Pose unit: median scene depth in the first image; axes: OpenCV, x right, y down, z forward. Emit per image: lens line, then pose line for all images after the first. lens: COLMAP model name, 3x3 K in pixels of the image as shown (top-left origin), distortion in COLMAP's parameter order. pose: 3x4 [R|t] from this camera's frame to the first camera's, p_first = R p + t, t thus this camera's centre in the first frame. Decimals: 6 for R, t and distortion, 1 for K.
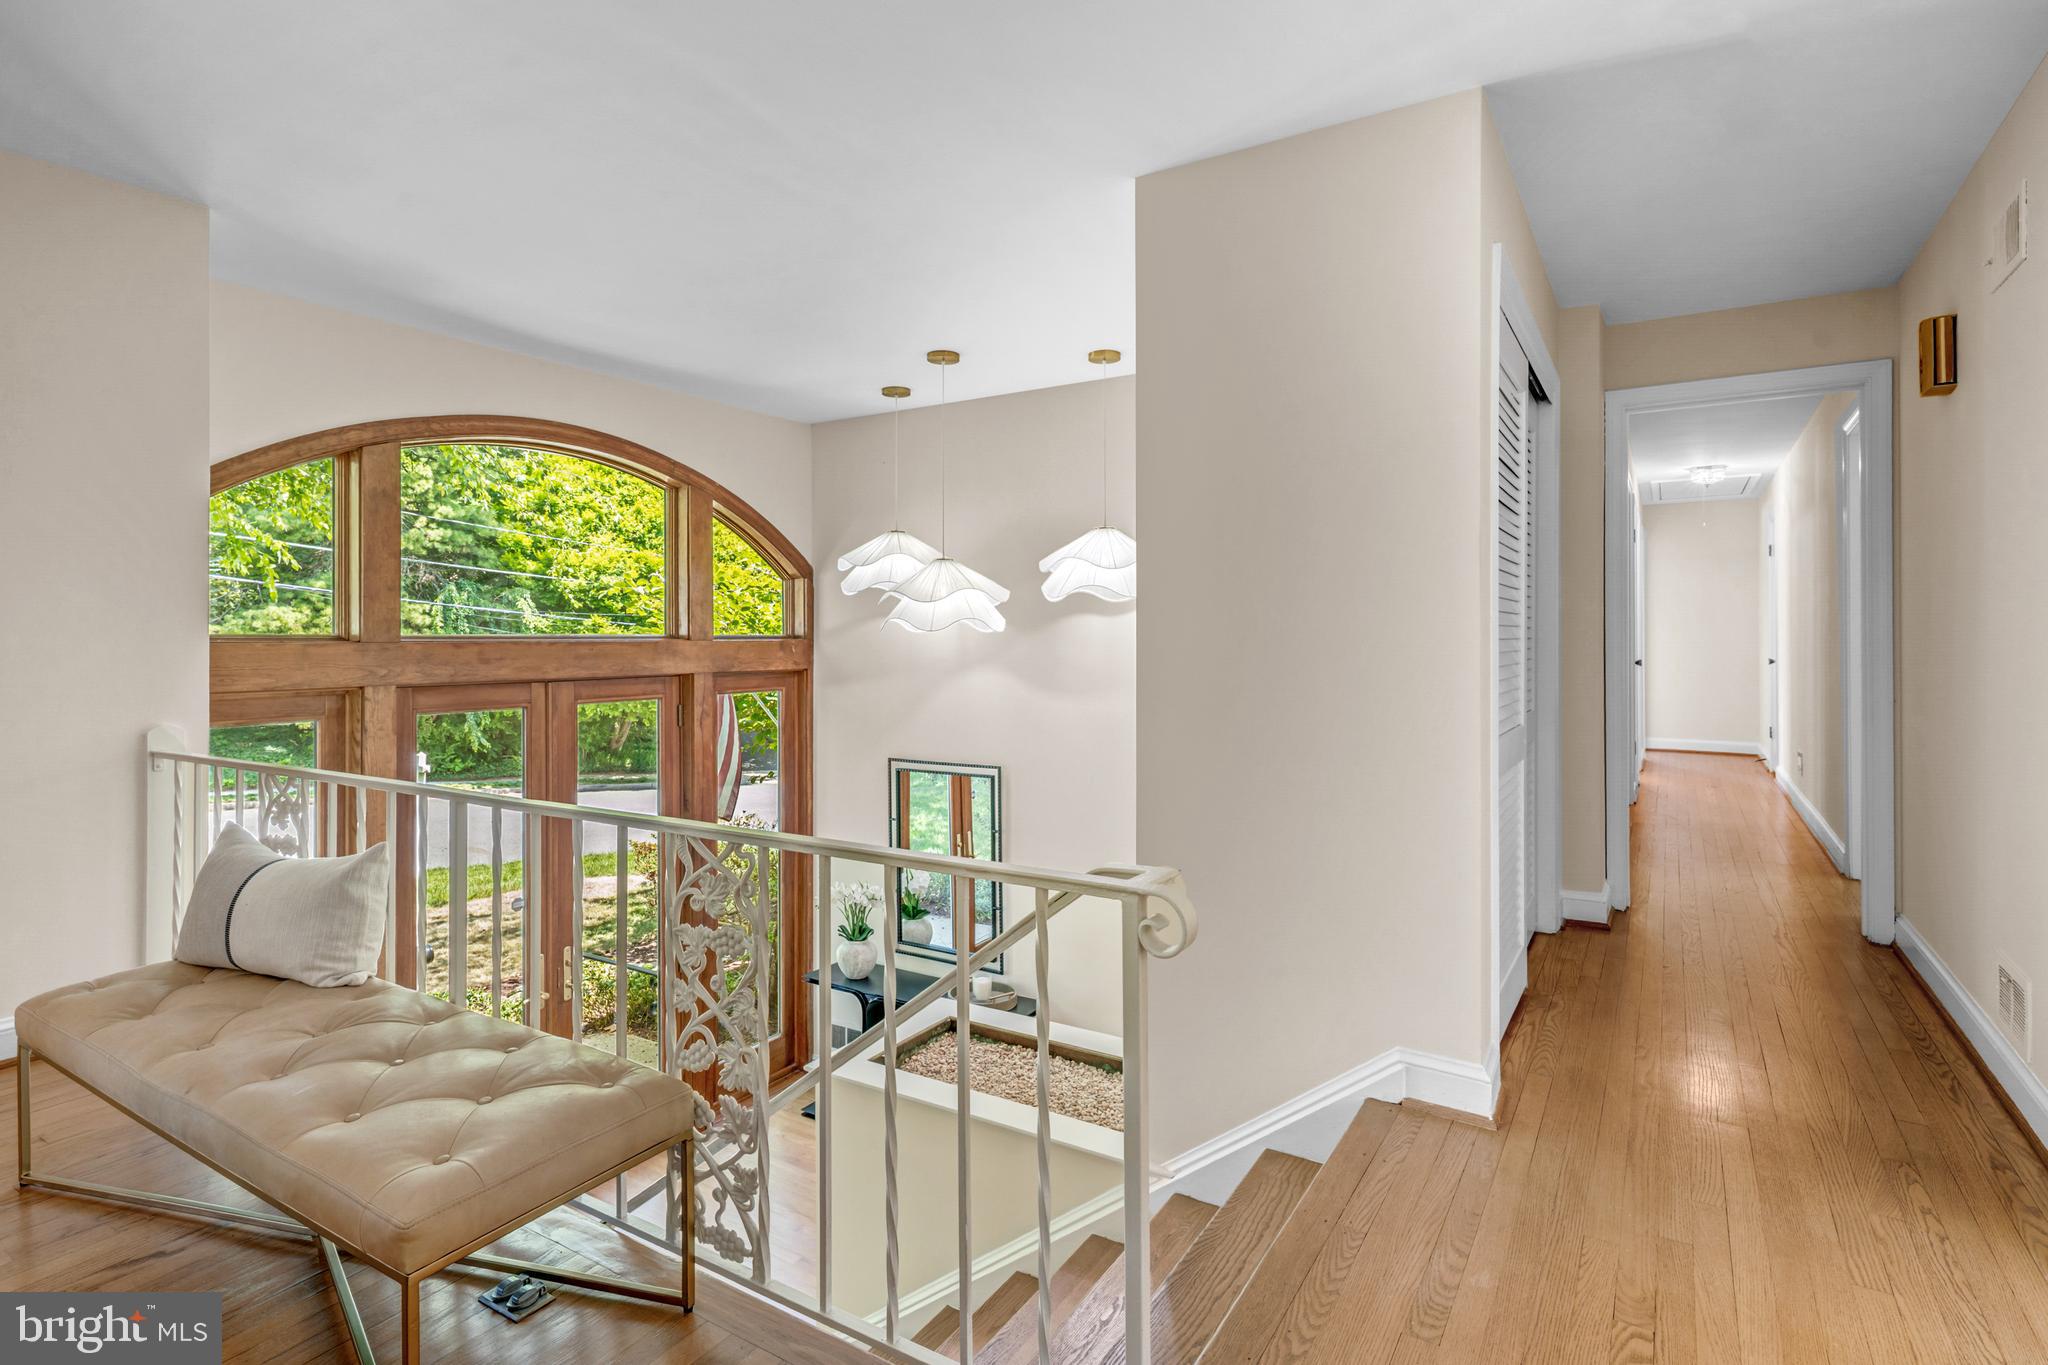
lens RADIAL K [[1060.9, 0, 994.6], [0, 1060.9, 629.0], [0, 0, 1]] dist [-0.003320, -0.000220]
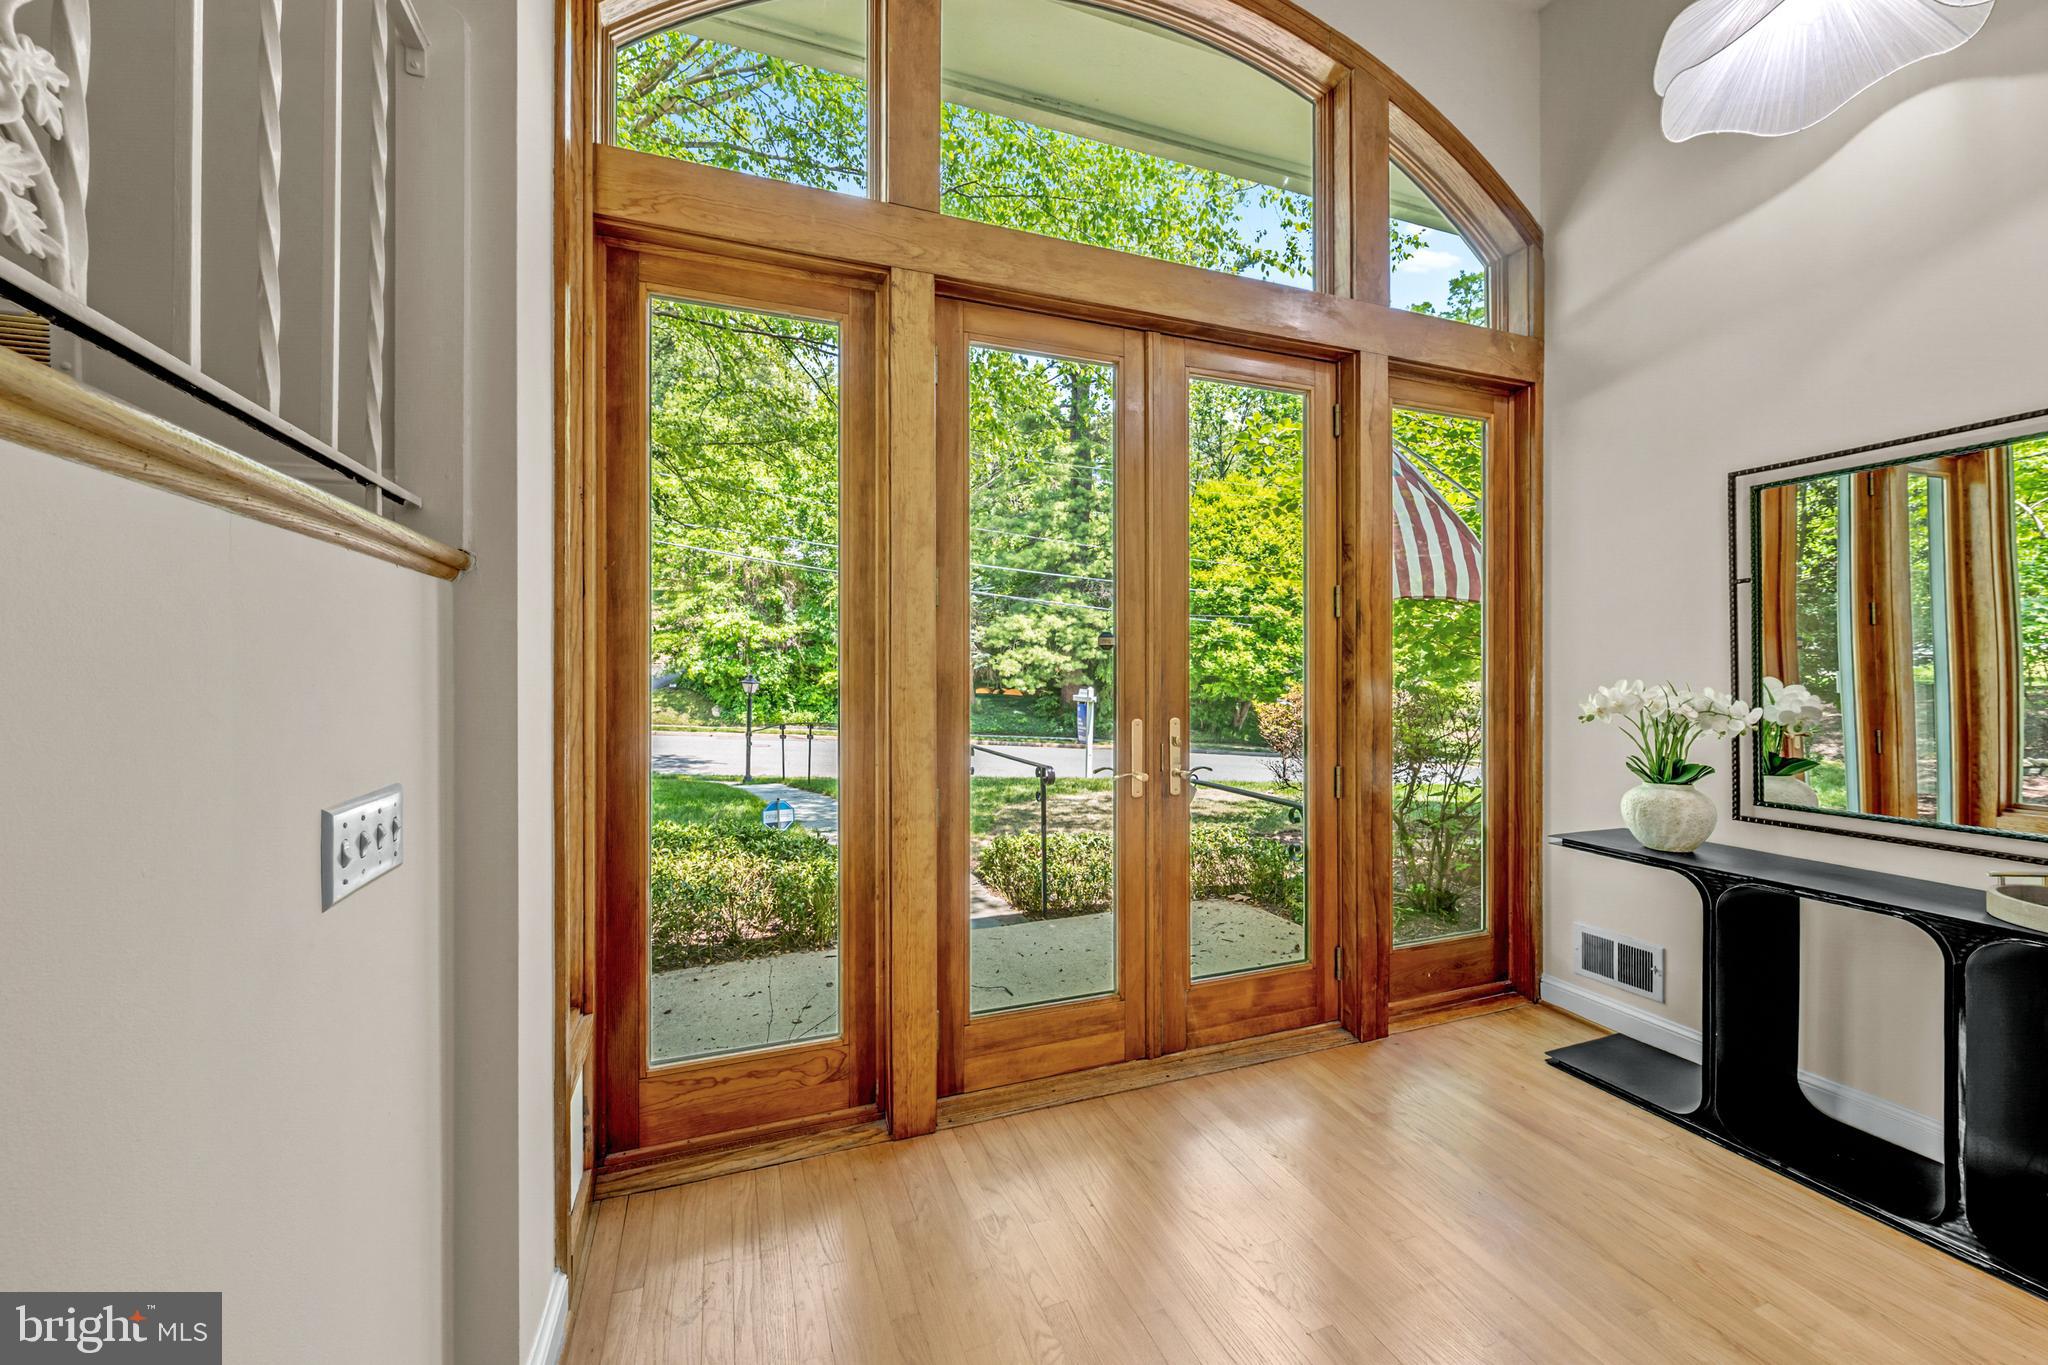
lens RADIAL K [[726.4, 0, 990.9], [0, 726.4, 685.2], [0, 0, 1]] dist [-0.000370, -0.000011]
pose [[0.784796, 0.000756, -0.619753, -0.163654], [0.003666, 0.999976, 0.005863, 0.223215], [0.619743, -0.006873, 0.784775, 0.444983]]
